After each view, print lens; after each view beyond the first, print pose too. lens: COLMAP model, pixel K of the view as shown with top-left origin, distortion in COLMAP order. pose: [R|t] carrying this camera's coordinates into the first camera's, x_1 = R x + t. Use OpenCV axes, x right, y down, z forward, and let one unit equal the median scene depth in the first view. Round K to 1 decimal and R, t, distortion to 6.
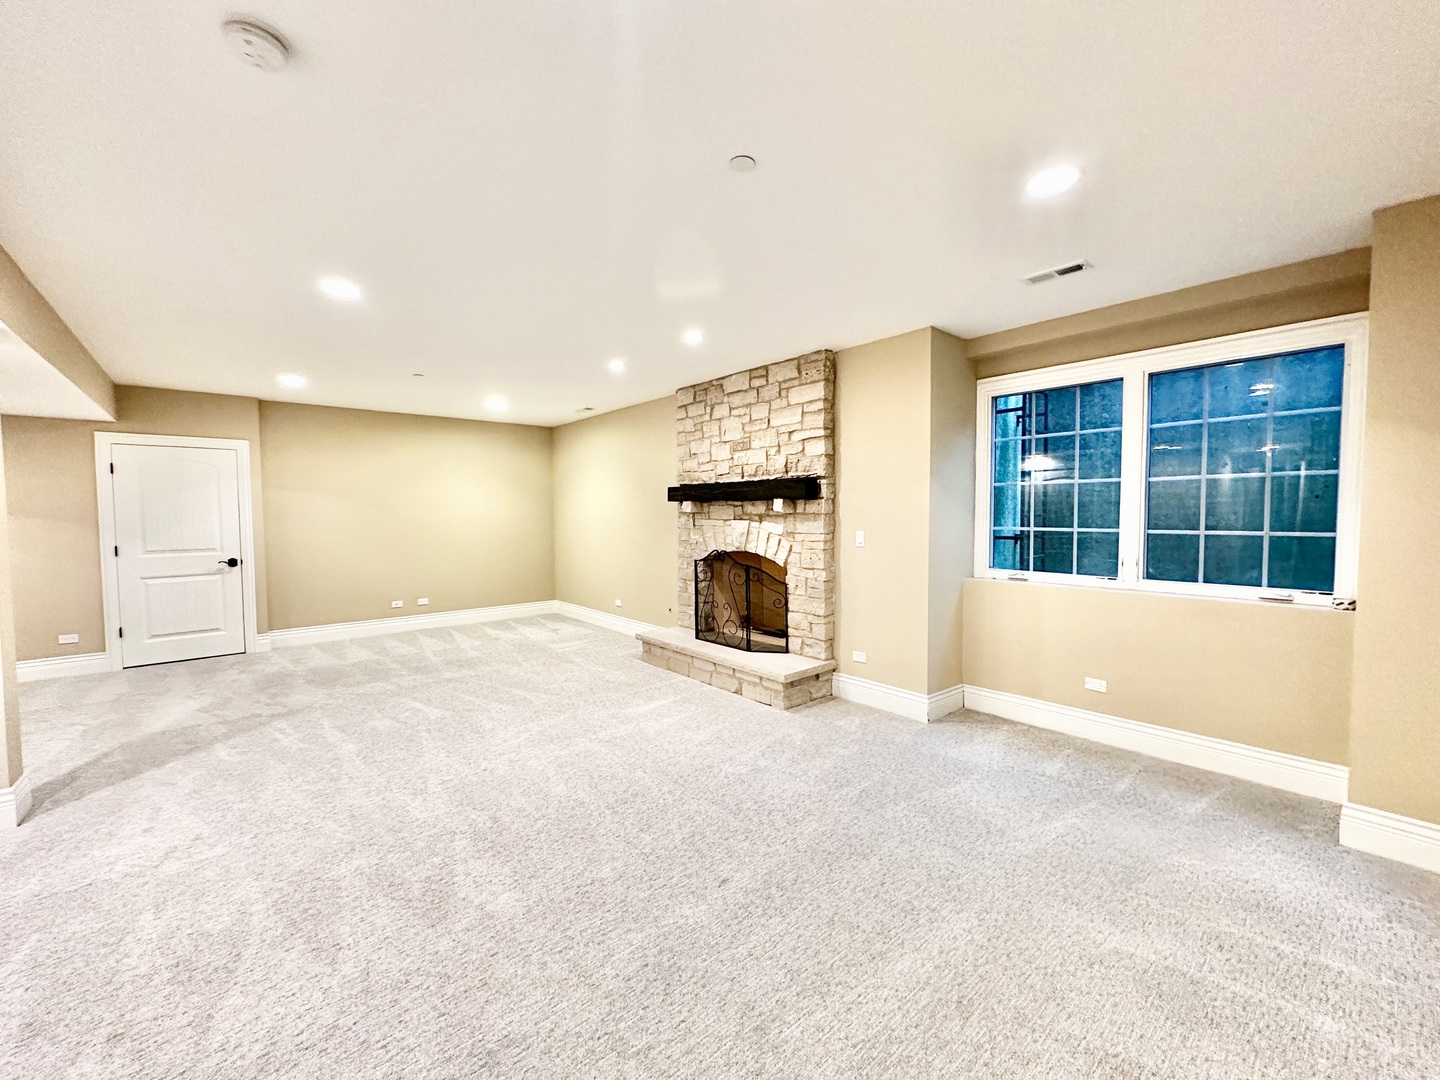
lens RADIAL K [[573.7, 0, 720.0], [0, 573.7, 540.0], [0, 0, 1]] dist [-0.002508, 0.000251]
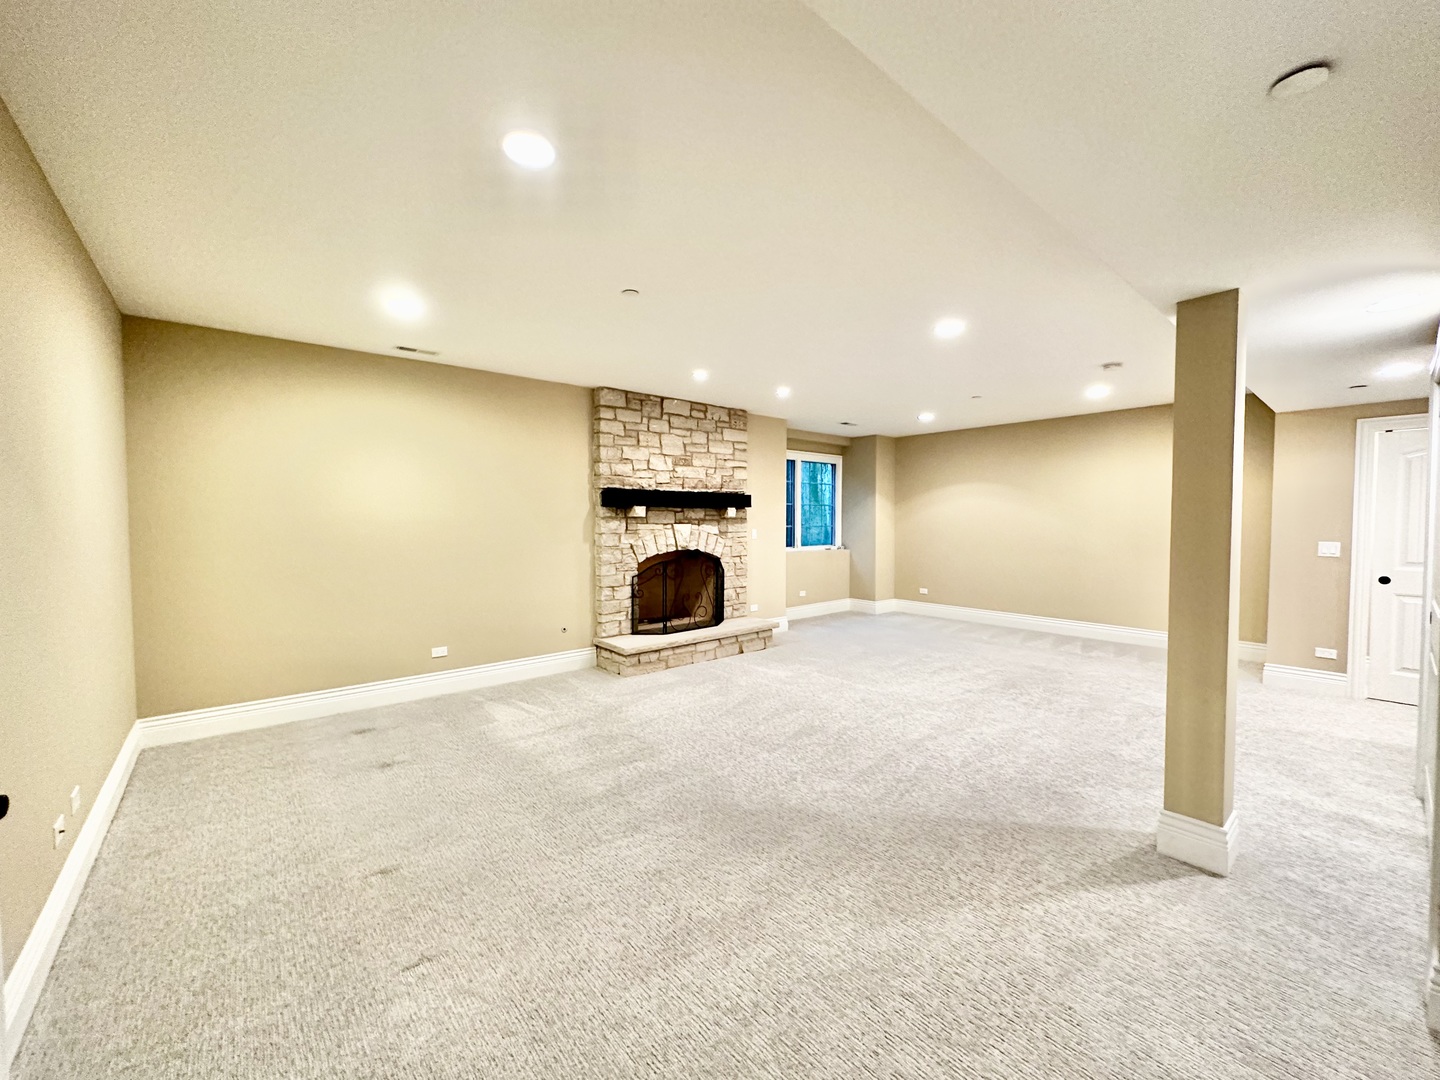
lens RADIAL K [[573.7, 0, 720.0], [0, 573.7, 540.0], [0, 0, 1]] dist [-0.002508, 0.000251]
pose [[0.012633, -0.032303, 0.999398, -1.182900], [0.048774, 0.998308, 0.031651, -0.035903], [-0.998730, 0.048345, 0.014187, 0.931282]]
